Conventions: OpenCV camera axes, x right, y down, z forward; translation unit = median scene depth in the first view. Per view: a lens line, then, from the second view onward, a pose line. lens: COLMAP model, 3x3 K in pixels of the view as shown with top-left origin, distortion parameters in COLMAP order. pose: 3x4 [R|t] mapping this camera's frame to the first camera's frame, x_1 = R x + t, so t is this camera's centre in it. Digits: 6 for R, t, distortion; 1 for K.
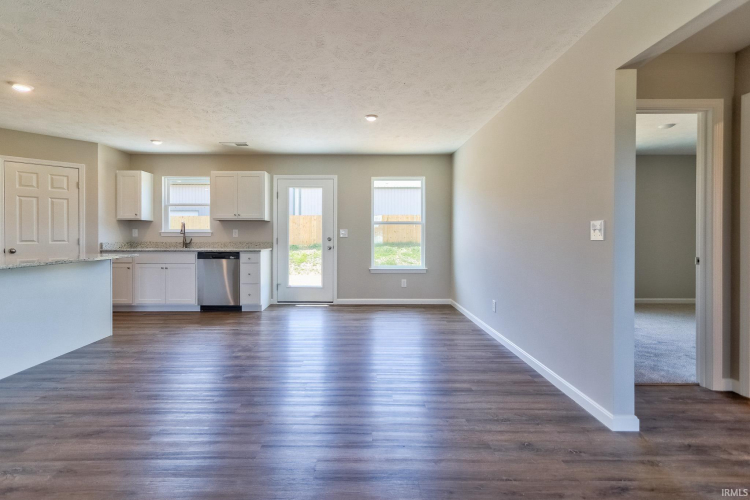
lens RADIAL K [[348.5, 0, 364.3], [0, 348.5, 236.8], [0, 0, 1]] dist [0.001834, 0.000117]
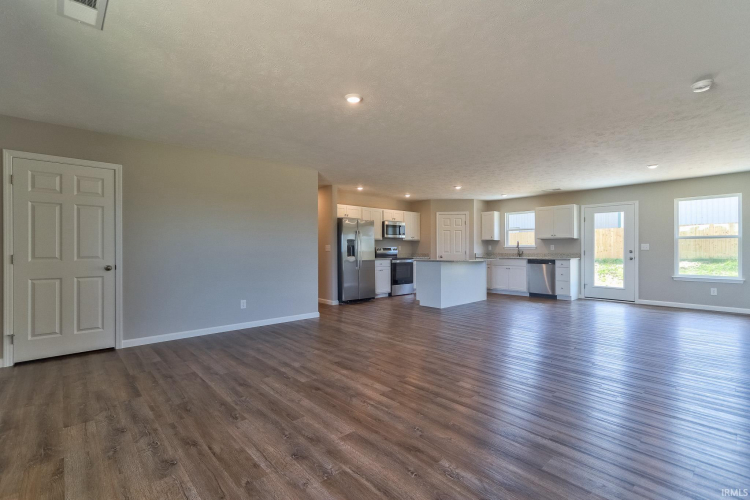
lens RADIAL K [[341.4, 0, 375.0], [0, 341.4, 250.0], [0, 0, 1]] dist [0.003216, 0.000523]
pose [[0.671431, -0.000249, -0.741067, 0.202051], [-0.000260, 1.000000, -0.000571, 0.001906], [0.741067, 0.000576, 0.671431, -0.538923]]
